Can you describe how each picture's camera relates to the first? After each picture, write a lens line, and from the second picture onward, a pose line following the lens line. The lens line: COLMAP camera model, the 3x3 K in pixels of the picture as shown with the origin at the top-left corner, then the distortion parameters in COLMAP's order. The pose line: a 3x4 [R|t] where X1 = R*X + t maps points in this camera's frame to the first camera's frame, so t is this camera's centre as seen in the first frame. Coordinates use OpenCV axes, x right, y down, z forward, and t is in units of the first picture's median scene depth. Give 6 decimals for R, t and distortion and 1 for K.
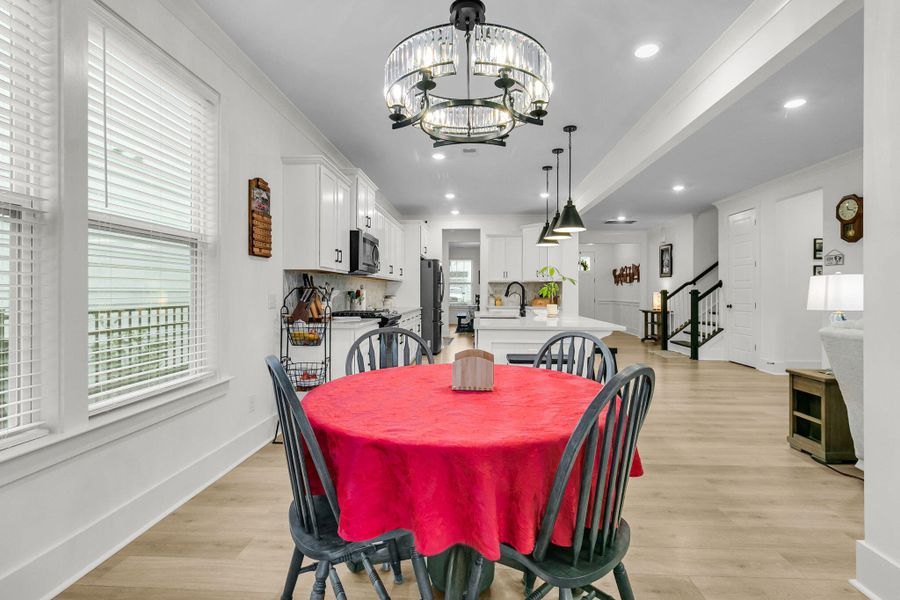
lens RADIAL K [[416.5, 0, 449.4], [0, 416.5, 293.0], [0, 0, 1]] dist [-0.002173, 0.000239]
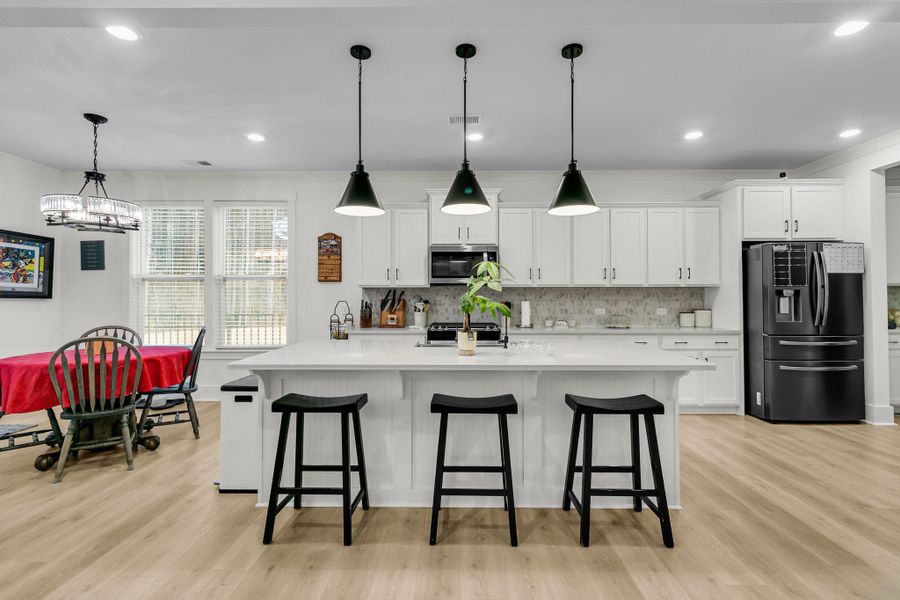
lens RADIAL K [[419.1, 0, 454.9], [0, 419.1, 287.8], [0, 0, 1]] dist [0.001619, 0.000424]
pose [[0.051408, -0.025617, -0.998349, 0.445796], [-0.002132, 0.999666, -0.025761, -0.008810], [0.998675, 0.003453, 0.051337, 0.531510]]
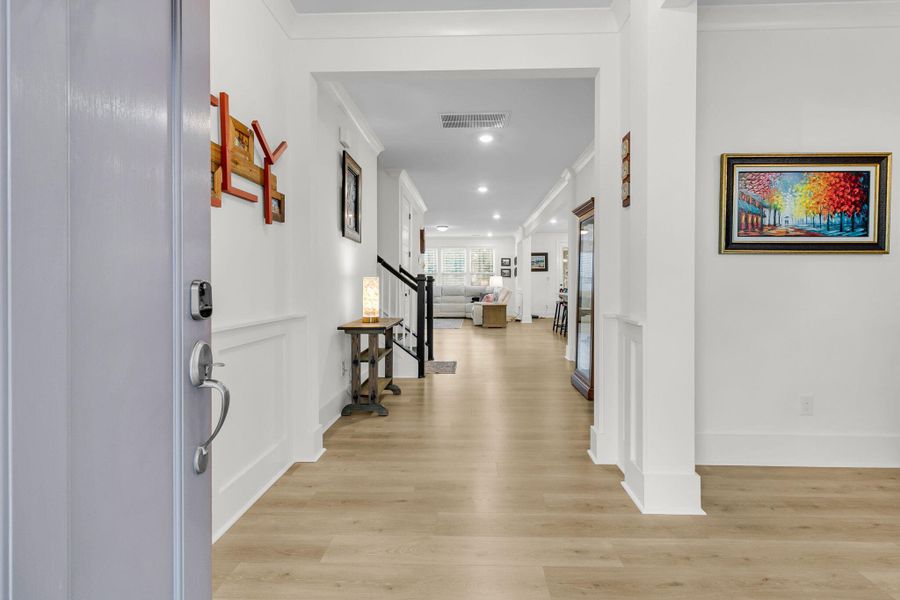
lens RADIAL K [[419.1, 0, 454.9], [0, 419.1, 287.8], [0, 0, 1]] dist [0.001619, 0.000424]
pose [[-0.999773, -0.001439, -0.021246, 0.491100], [-0.001682, 0.999933, 0.011463, 0.004799], [0.021228, 0.011496, -0.999709, 1.629185]]
